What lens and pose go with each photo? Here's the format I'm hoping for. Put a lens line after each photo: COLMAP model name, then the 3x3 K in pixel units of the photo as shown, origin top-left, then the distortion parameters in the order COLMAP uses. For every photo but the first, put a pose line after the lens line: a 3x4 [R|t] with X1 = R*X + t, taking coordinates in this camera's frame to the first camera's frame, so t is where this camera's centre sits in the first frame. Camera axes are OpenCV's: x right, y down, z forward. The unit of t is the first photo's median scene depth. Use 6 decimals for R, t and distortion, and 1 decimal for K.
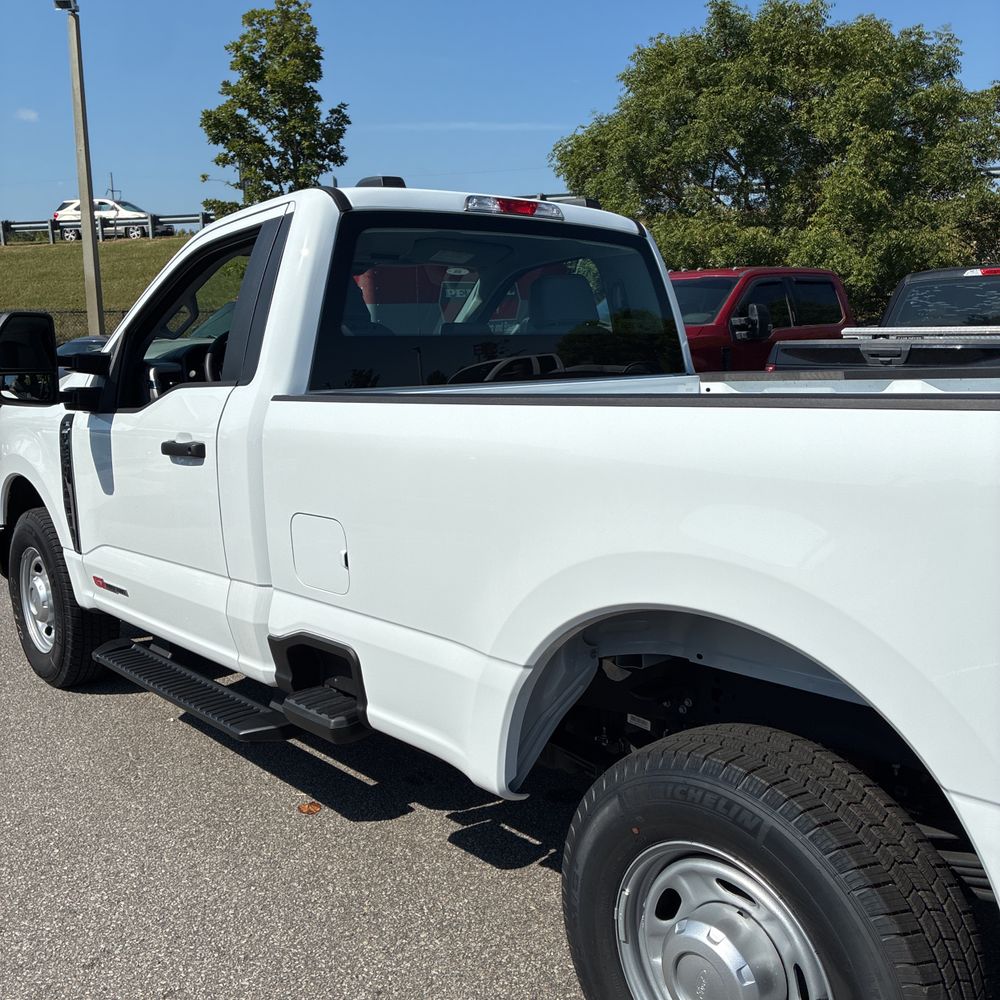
lens RADIAL K [[1007.6, 0, 489.4], [0, 1007.6, 501.6], [0, 0, 1]] dist [0.031195, 0.000000]
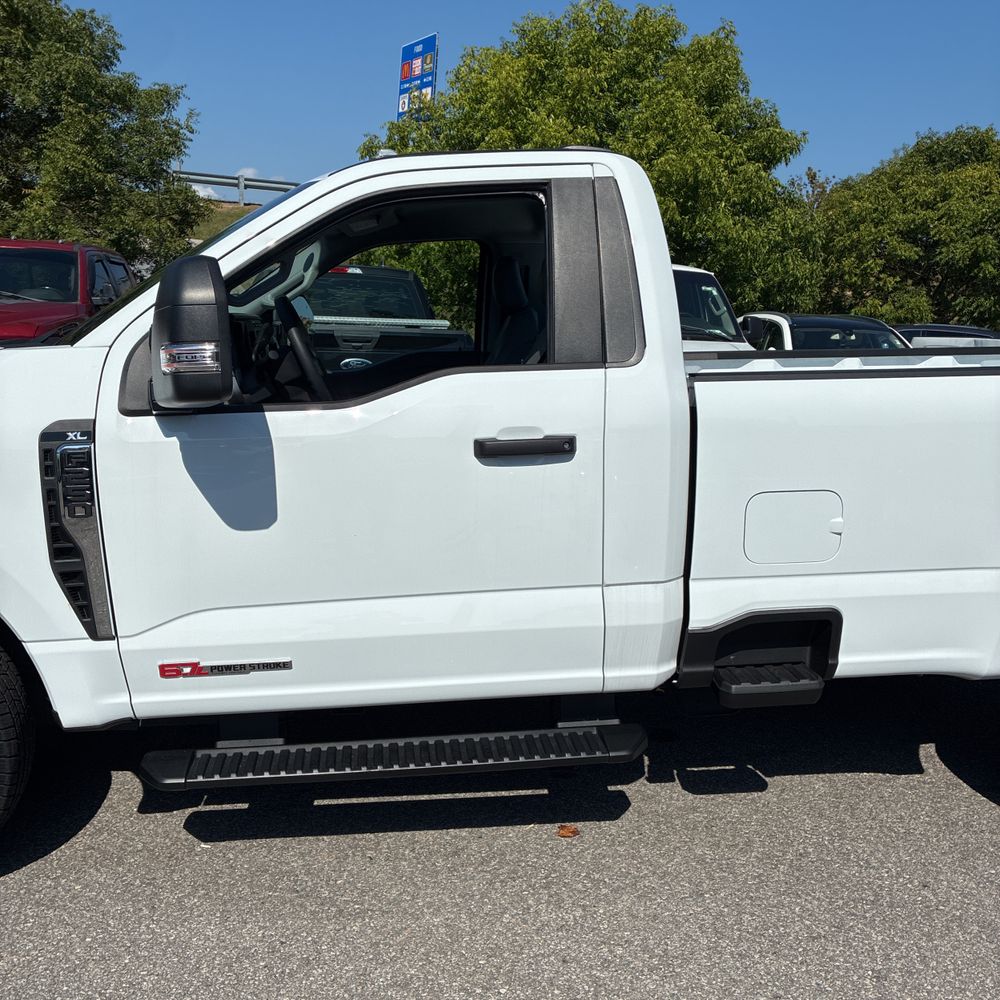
lens RADIAL K [[1007.6, 0, 497.9], [0, 1007.6, 492.8], [0, 0, 1]] dist [0.031195, 0.000000]
pose [[0.556184, -0.111458, 0.823551, -0.250976], [0.106669, 0.992343, 0.062264, -0.017008], [-0.824185, 0.053217, 0.563815, 0.140205]]
